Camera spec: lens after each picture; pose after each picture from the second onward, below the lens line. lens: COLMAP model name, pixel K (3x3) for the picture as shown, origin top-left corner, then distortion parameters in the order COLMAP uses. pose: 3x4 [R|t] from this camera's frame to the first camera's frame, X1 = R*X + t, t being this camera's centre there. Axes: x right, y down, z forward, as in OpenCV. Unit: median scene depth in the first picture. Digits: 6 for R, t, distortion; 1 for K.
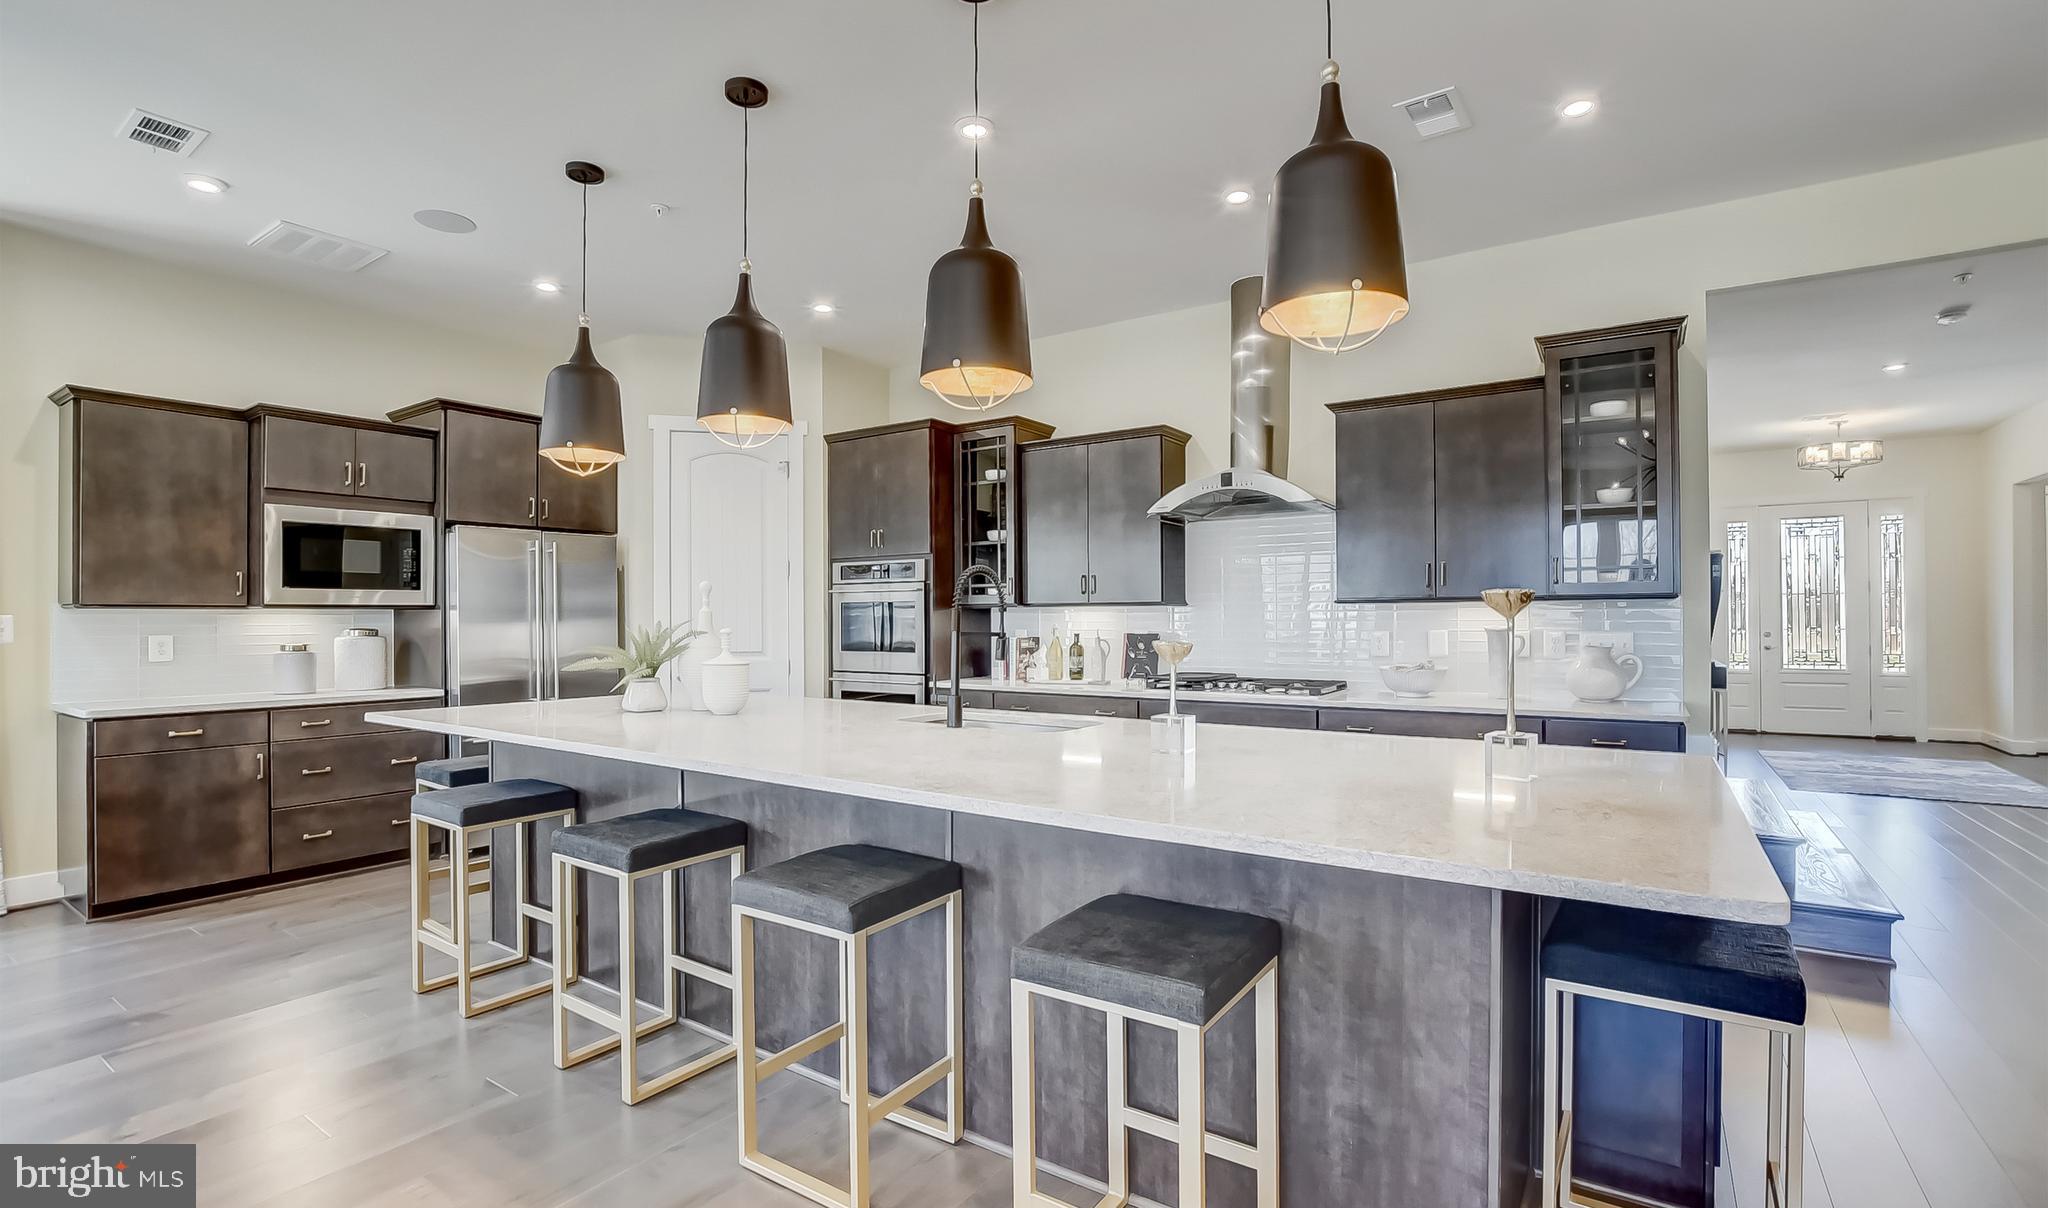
lens RADIAL K [[909.0, 0, 1041.3], [0, 909.0, 610.8], [0, 0, 1]] dist [-0.019670, -0.001315]
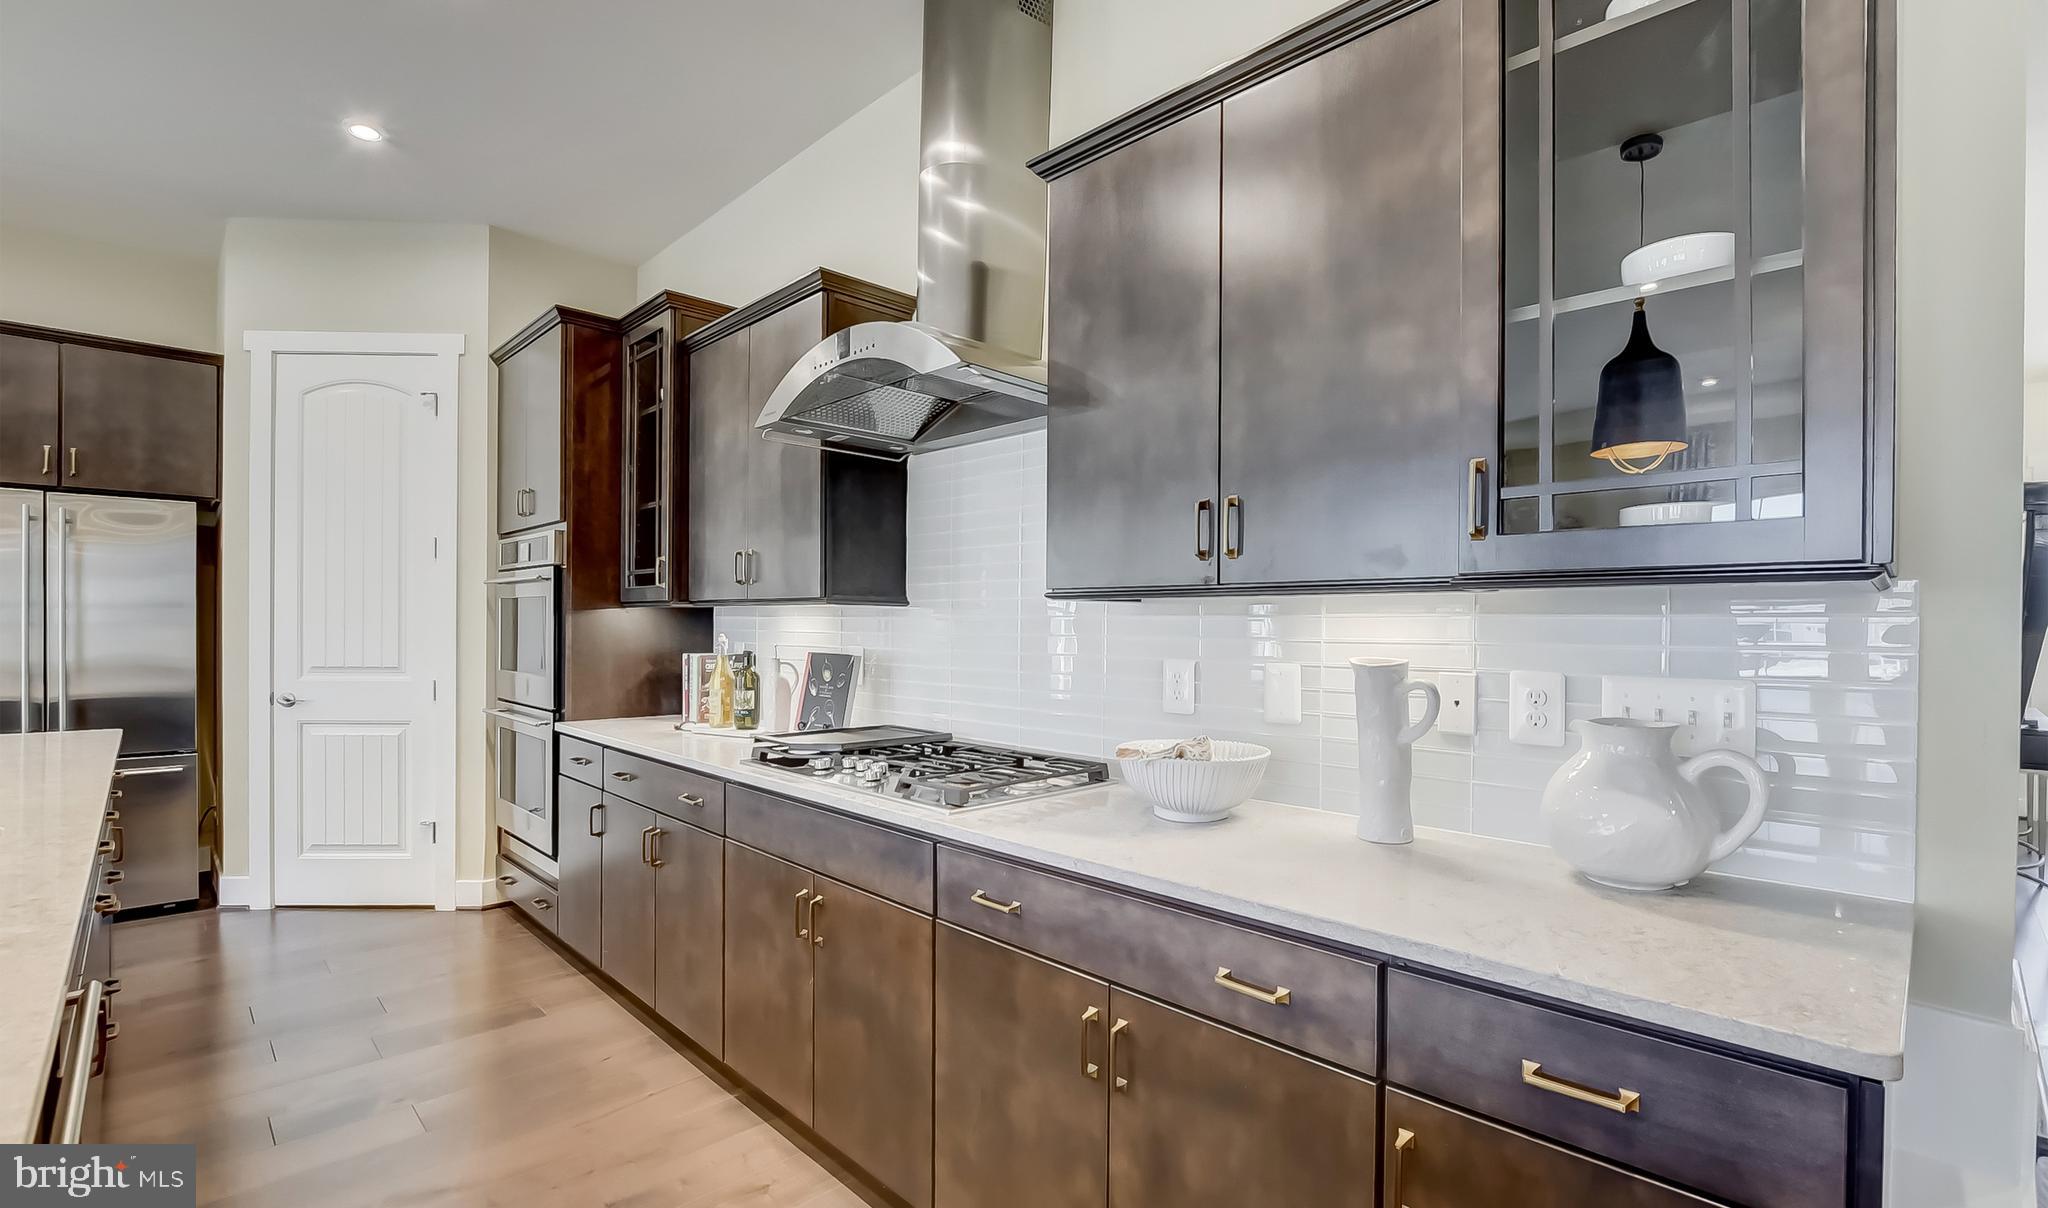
lens RADIAL K [[909.0, 0, 1052.1], [0, 909.0, 631.2], [0, 0, 1]] dist [-0.019670, -0.001315]
pose [[0.983348, 0.013872, -0.181202, 0.411560], [-0.011799, 0.999852, 0.012511, 0.002918], [0.181349, -0.010165, 0.983366, 0.557086]]
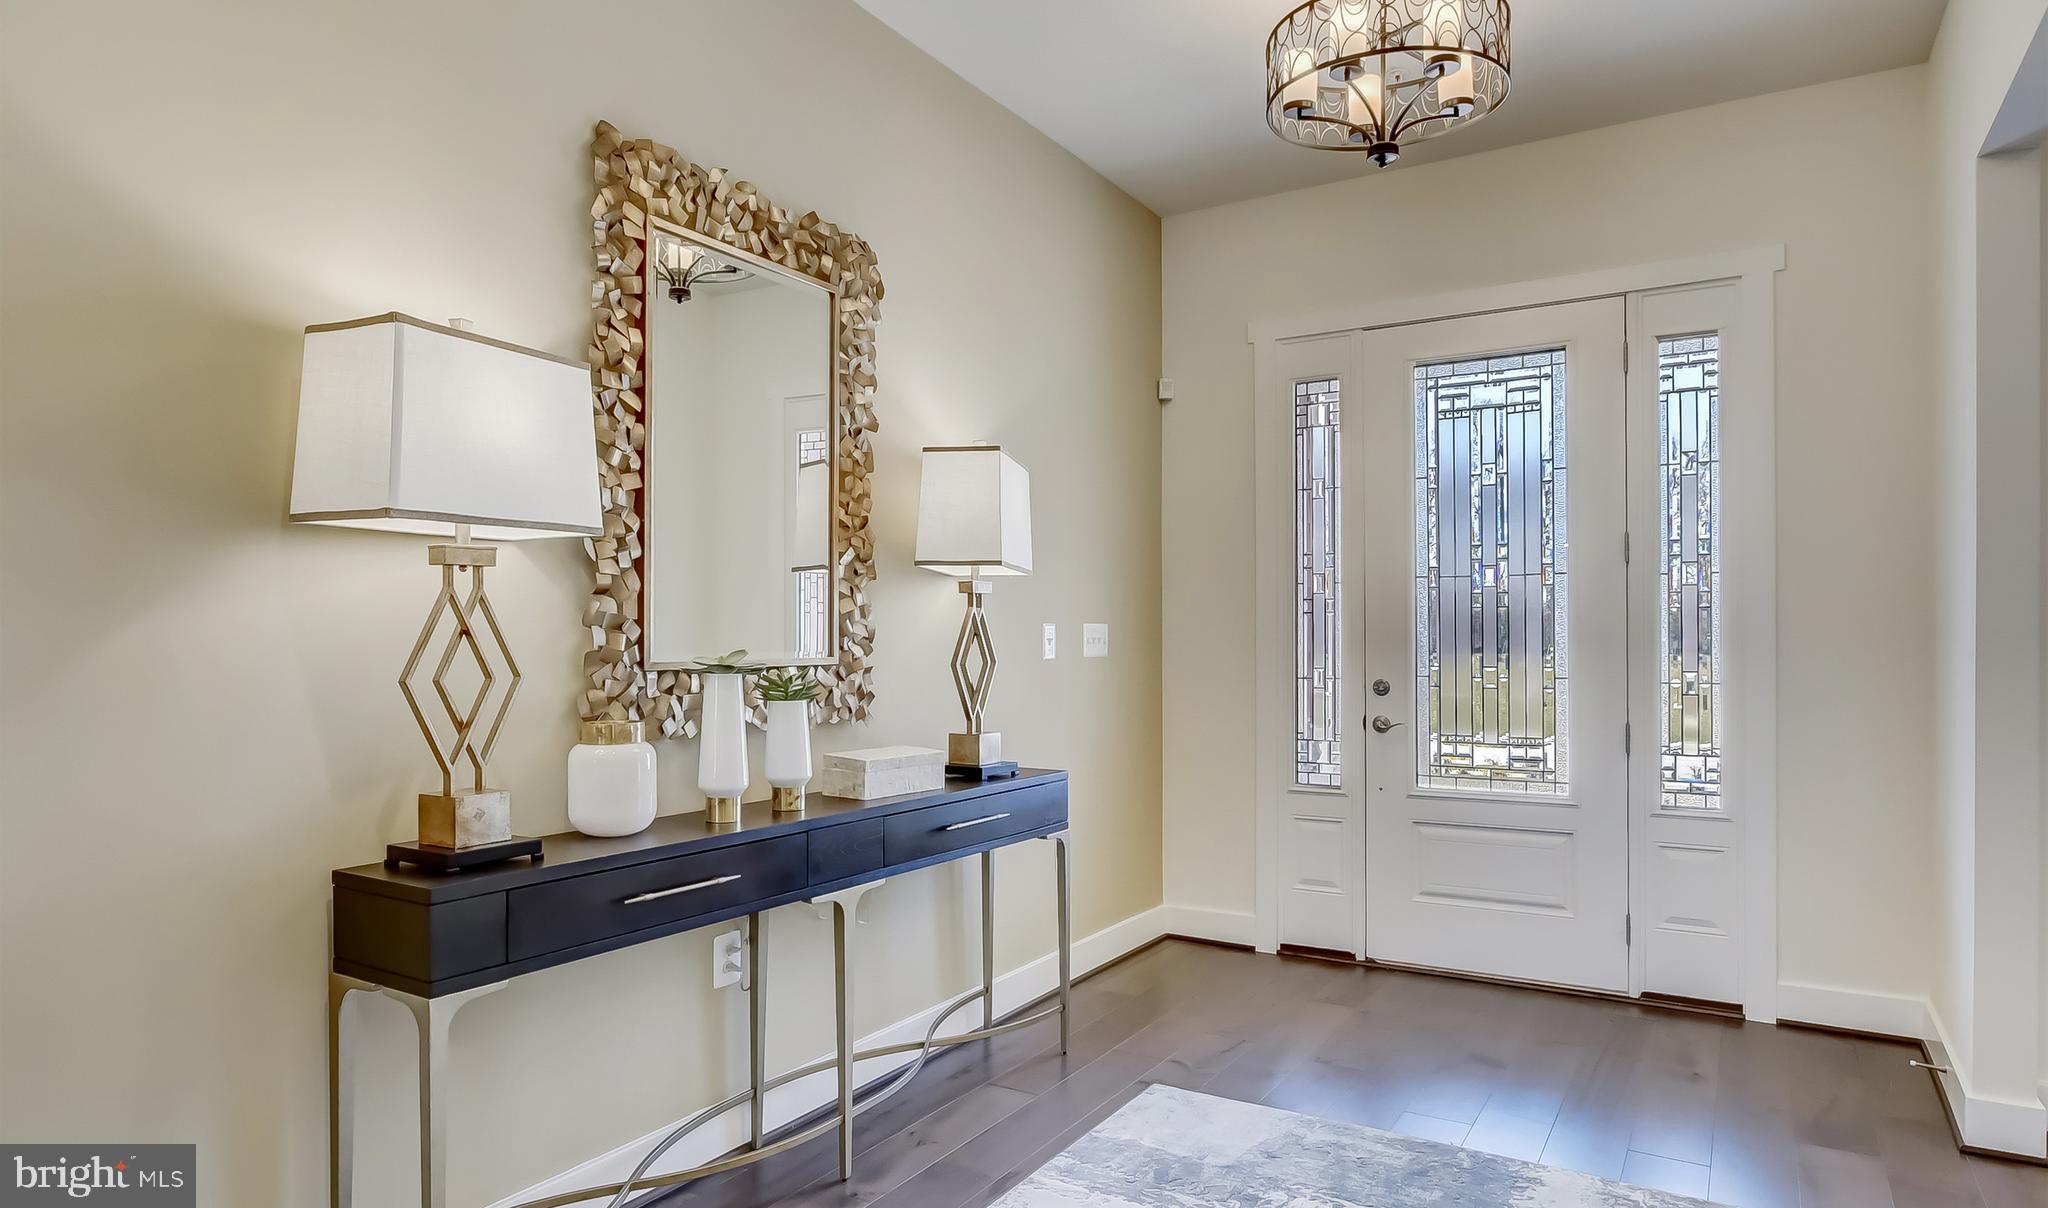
lens RADIAL K [[1224.9, 0, 1027.2], [0, 1224.9, 615.4], [0, 0, 1]] dist [-0.006152, -0.000622]
pose [[0.998171, 0.005163, 0.060233, 1.342048], [-0.005277, 0.999985, 0.001748, -0.005270], [-0.060223, -0.002062, 0.998183, 1.100186]]
